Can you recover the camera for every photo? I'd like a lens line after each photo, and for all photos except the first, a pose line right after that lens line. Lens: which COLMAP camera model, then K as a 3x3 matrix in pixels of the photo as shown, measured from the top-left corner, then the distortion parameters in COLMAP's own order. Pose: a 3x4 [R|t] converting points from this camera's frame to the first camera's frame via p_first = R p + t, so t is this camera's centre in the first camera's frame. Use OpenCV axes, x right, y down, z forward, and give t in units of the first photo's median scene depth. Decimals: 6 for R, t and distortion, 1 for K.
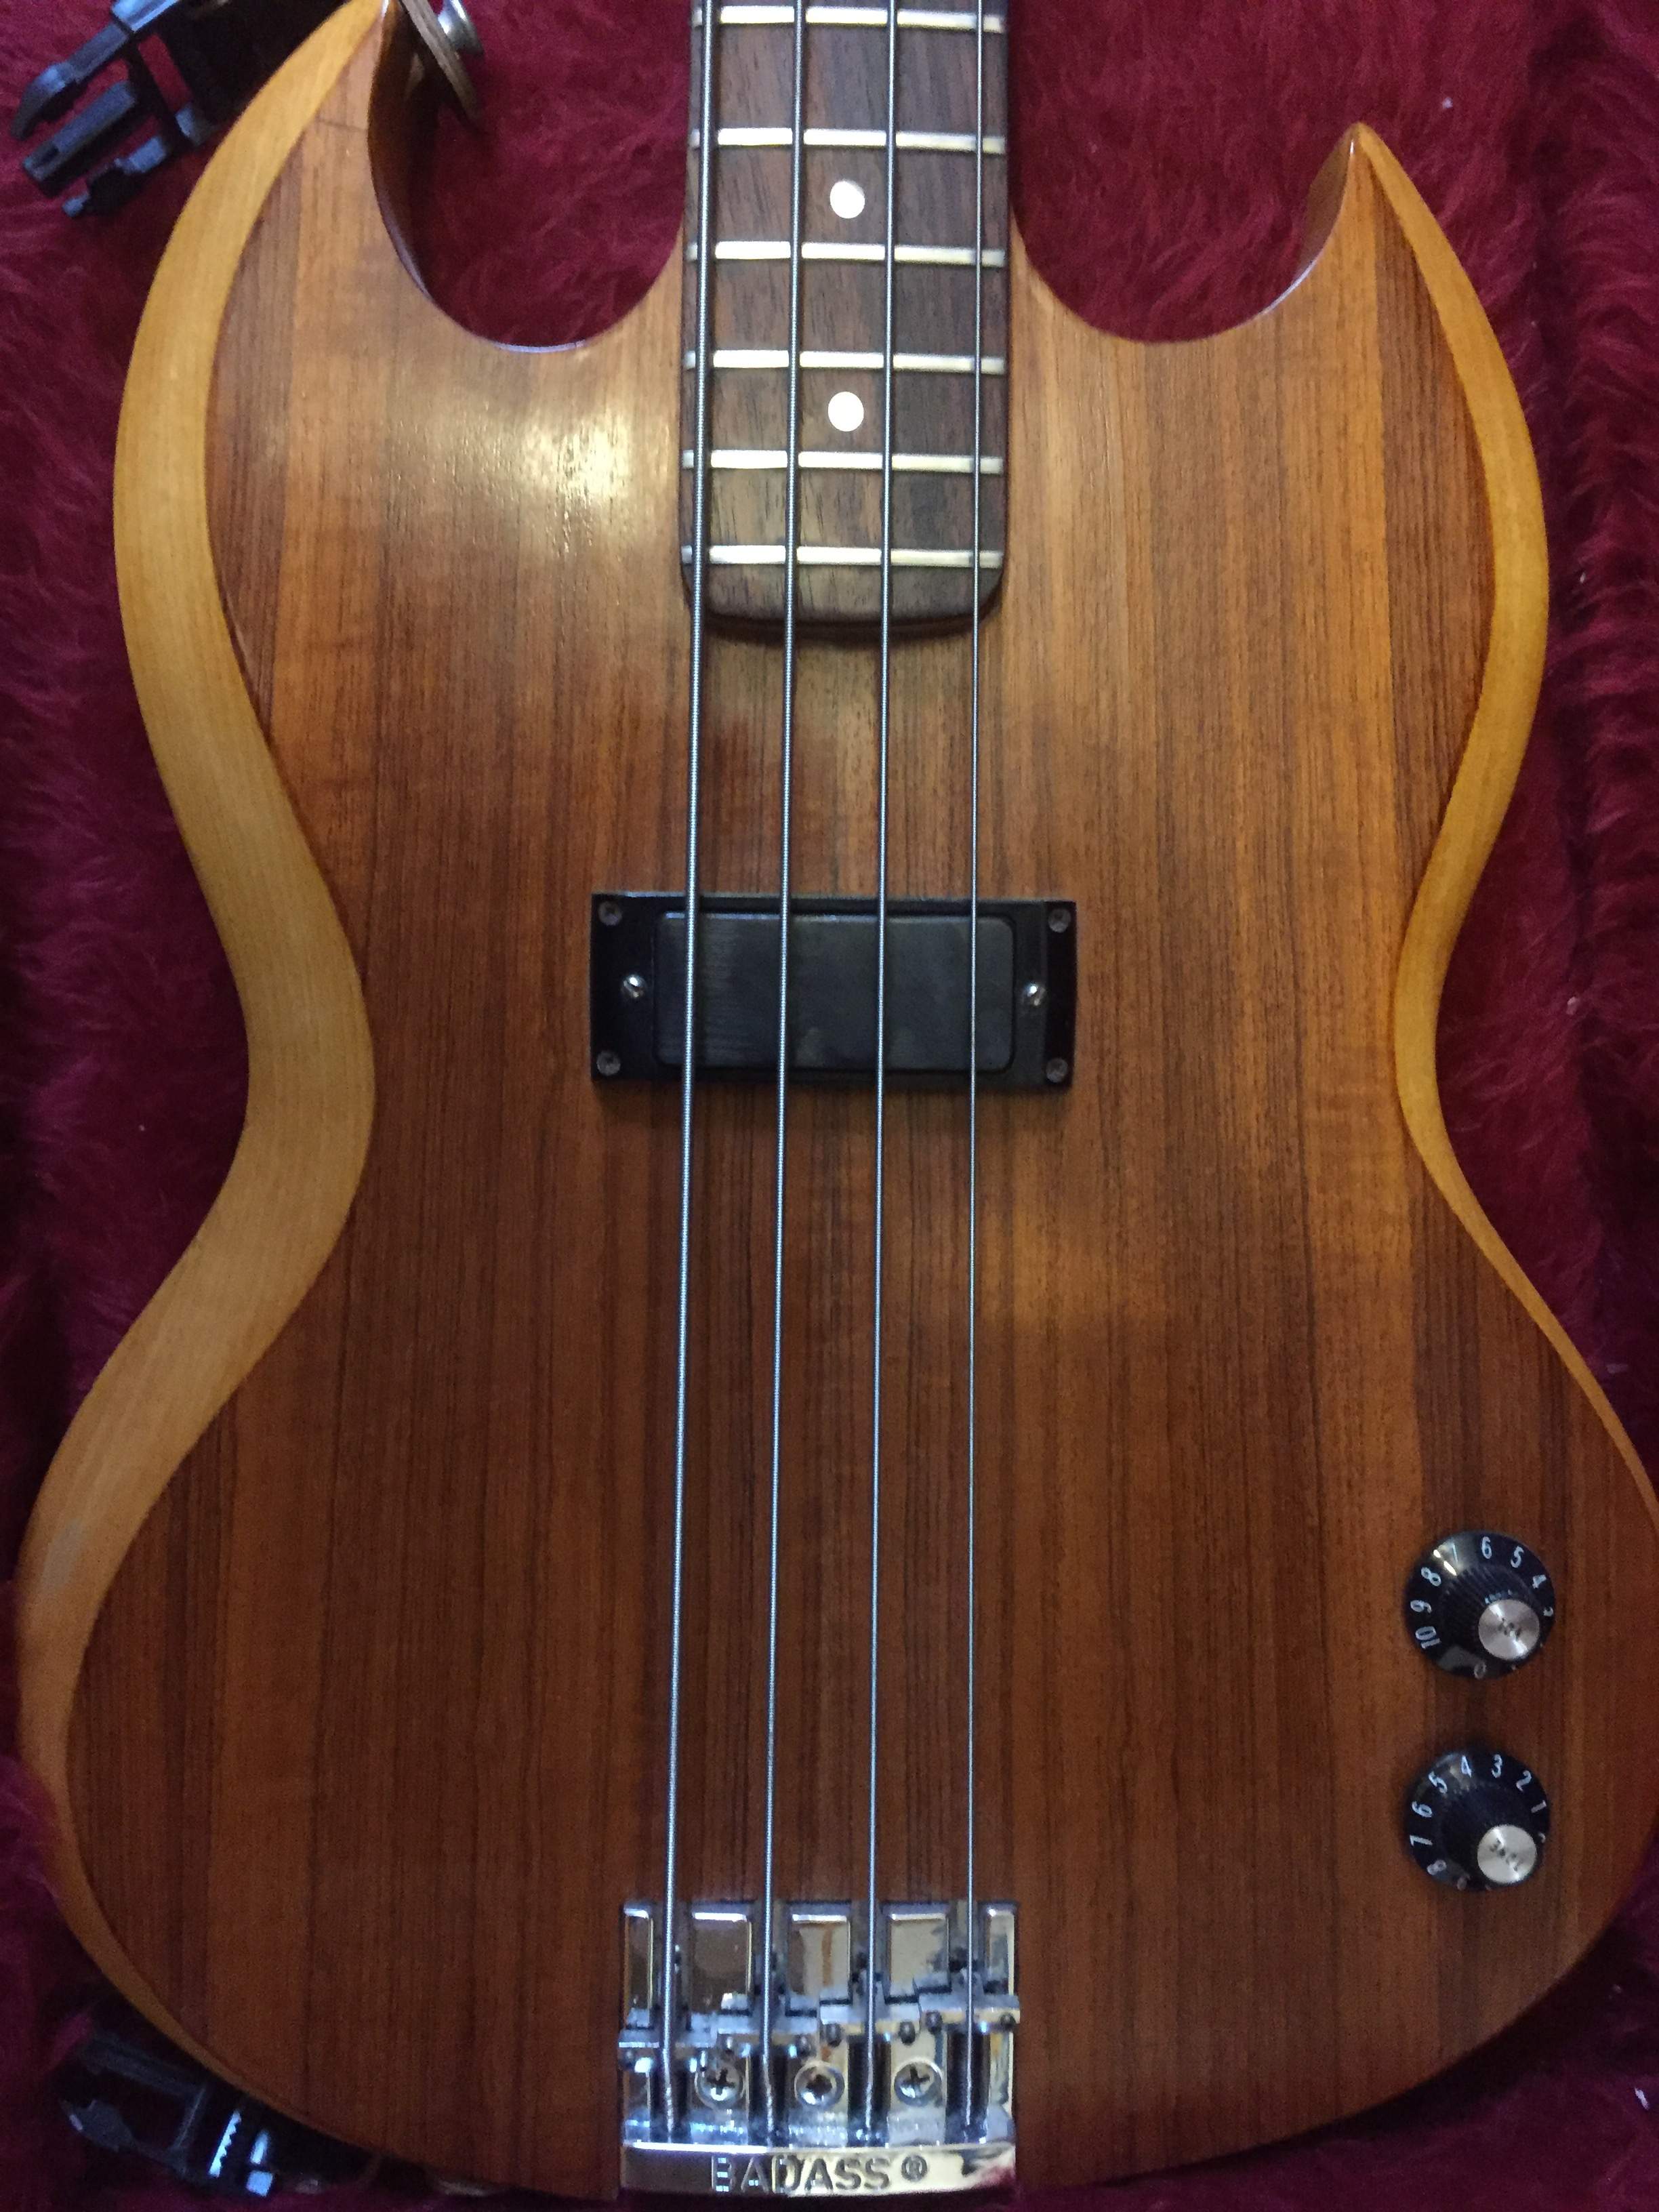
lens RADIAL K [[1867.3, 0, 862.2], [0, 1867.3, 1104.9], [0, 0, 1]] dist [0.042395, -0.002079]
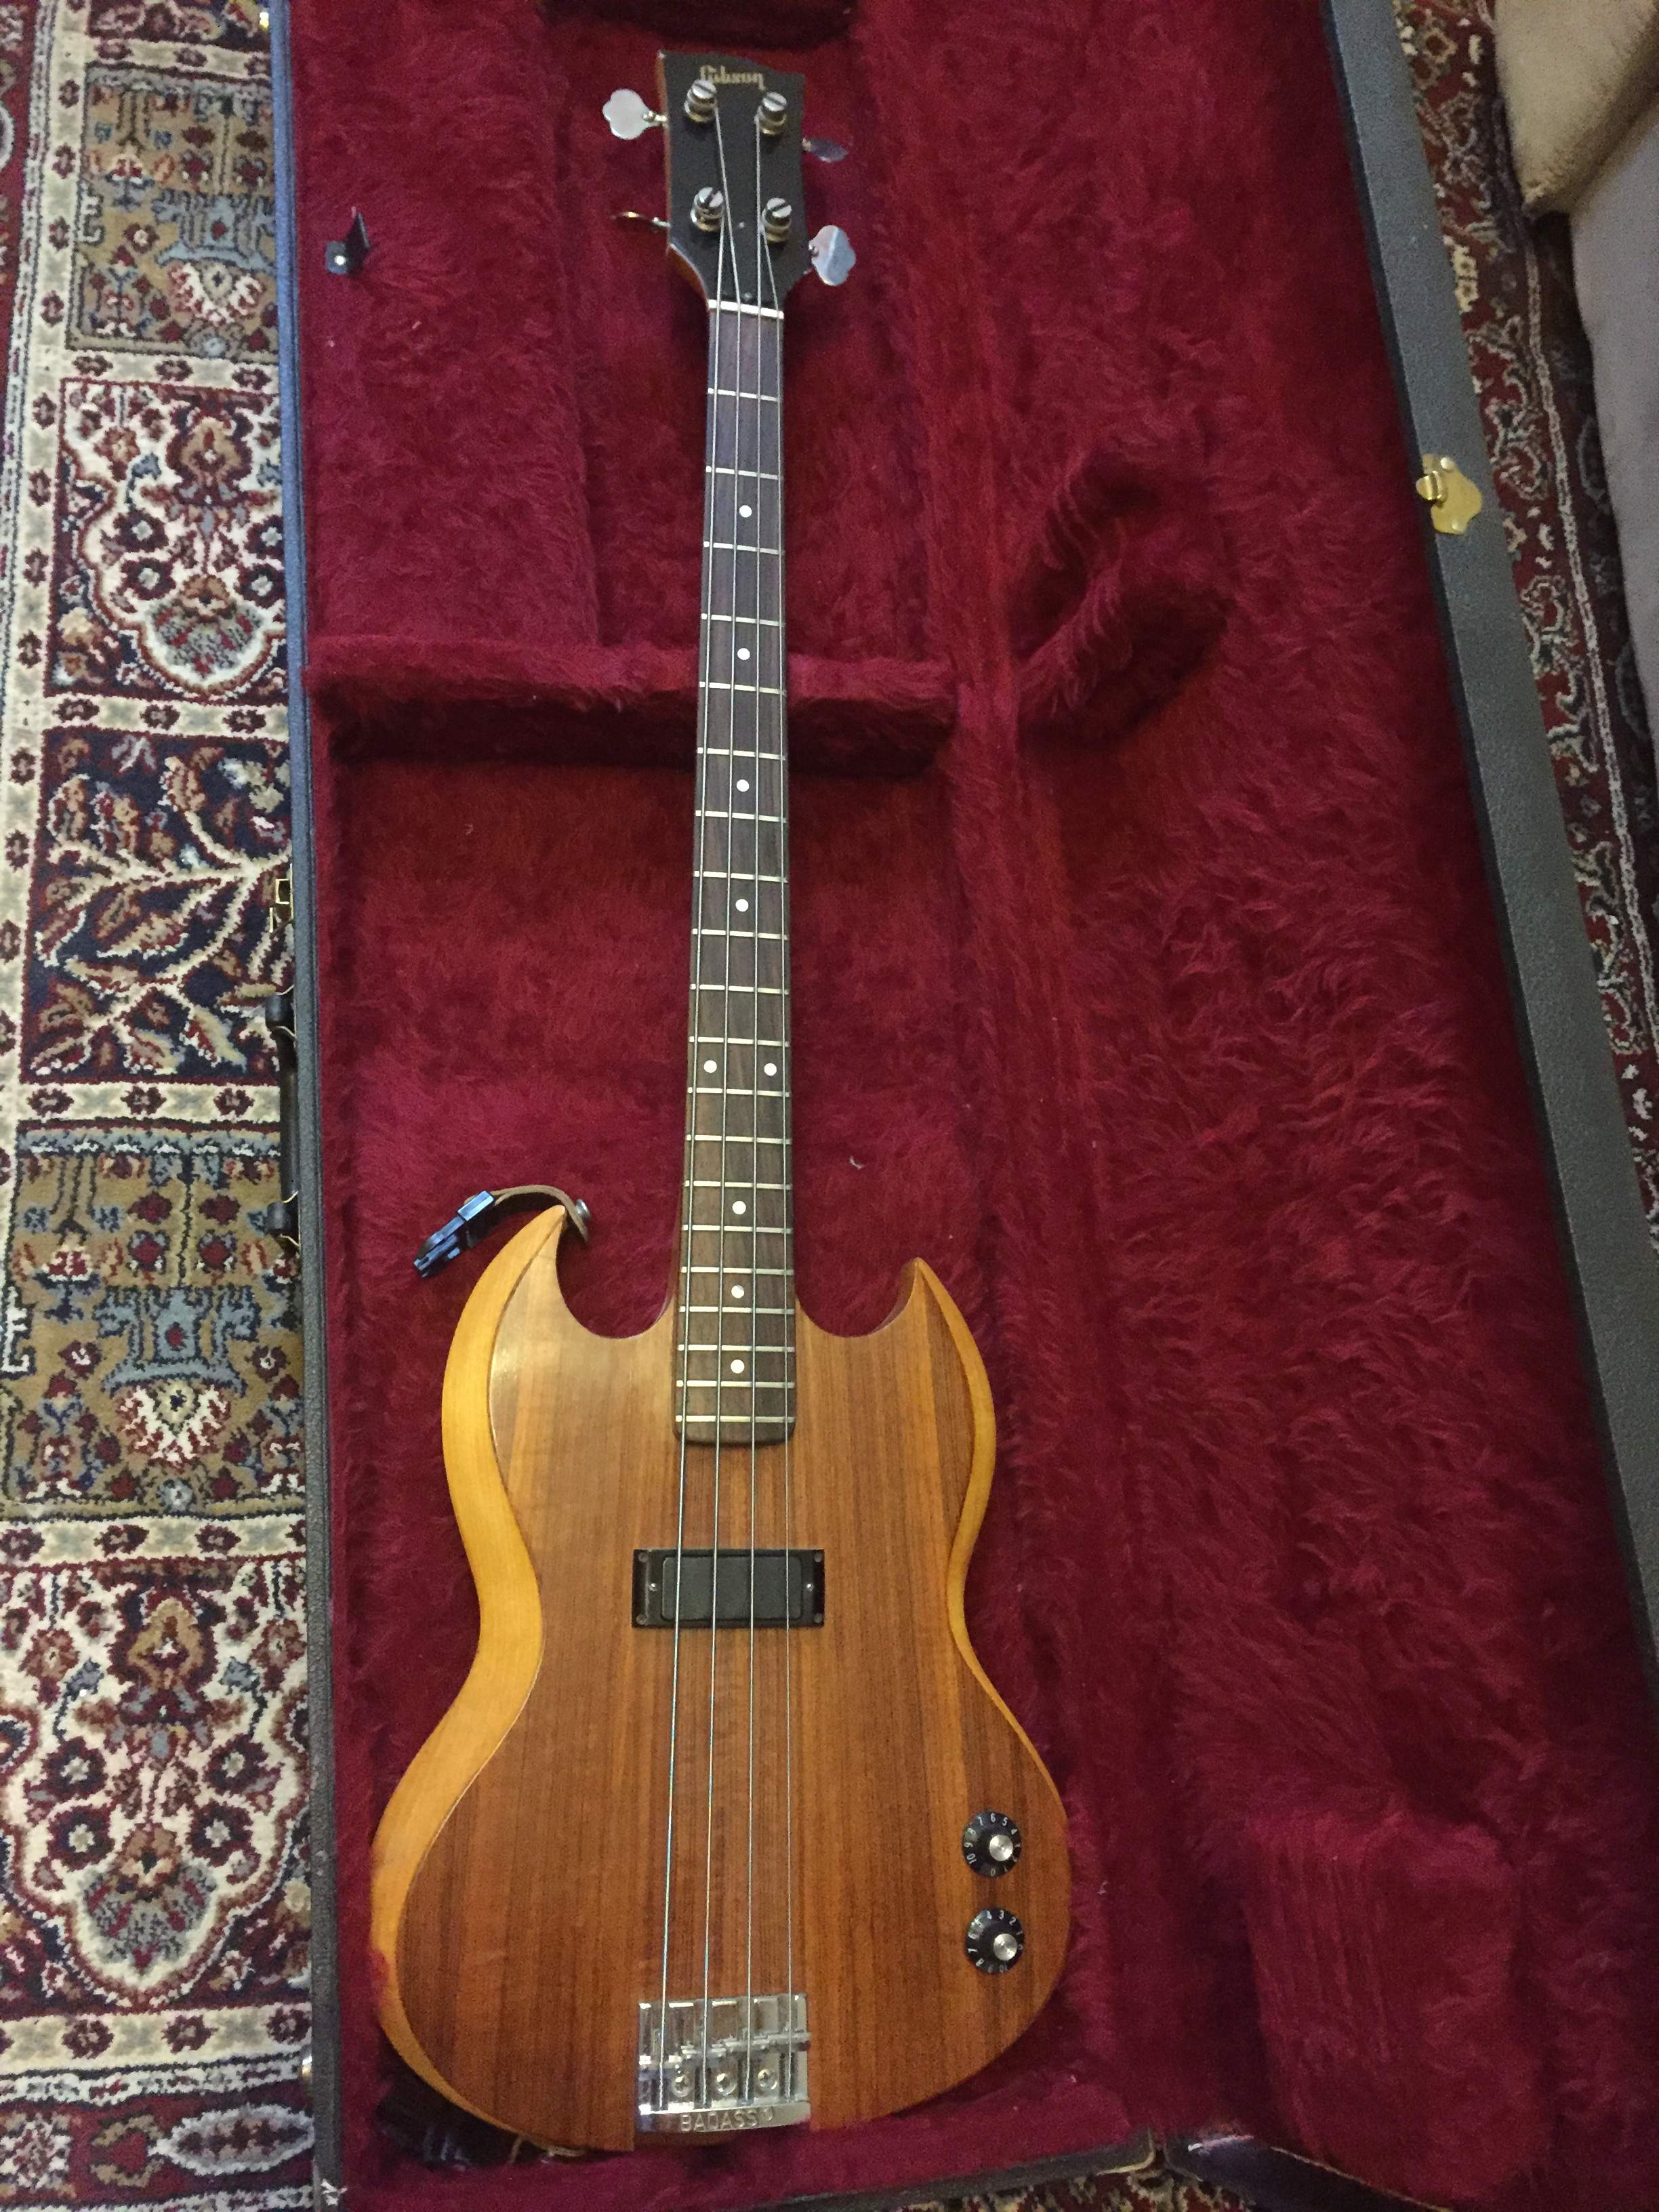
lens RADIAL K [[1867.3, 0, 862.2], [0, 1867.3, 1104.9], [0, 0, 1]] dist [0.042395, -0.002079]
pose [[0.982185, 0.028206, 0.185789, -0.327962], [0.031173, 0.950518, -0.309102, 0.106752], [-0.185314, 0.309387, 0.932705, -1.591301]]
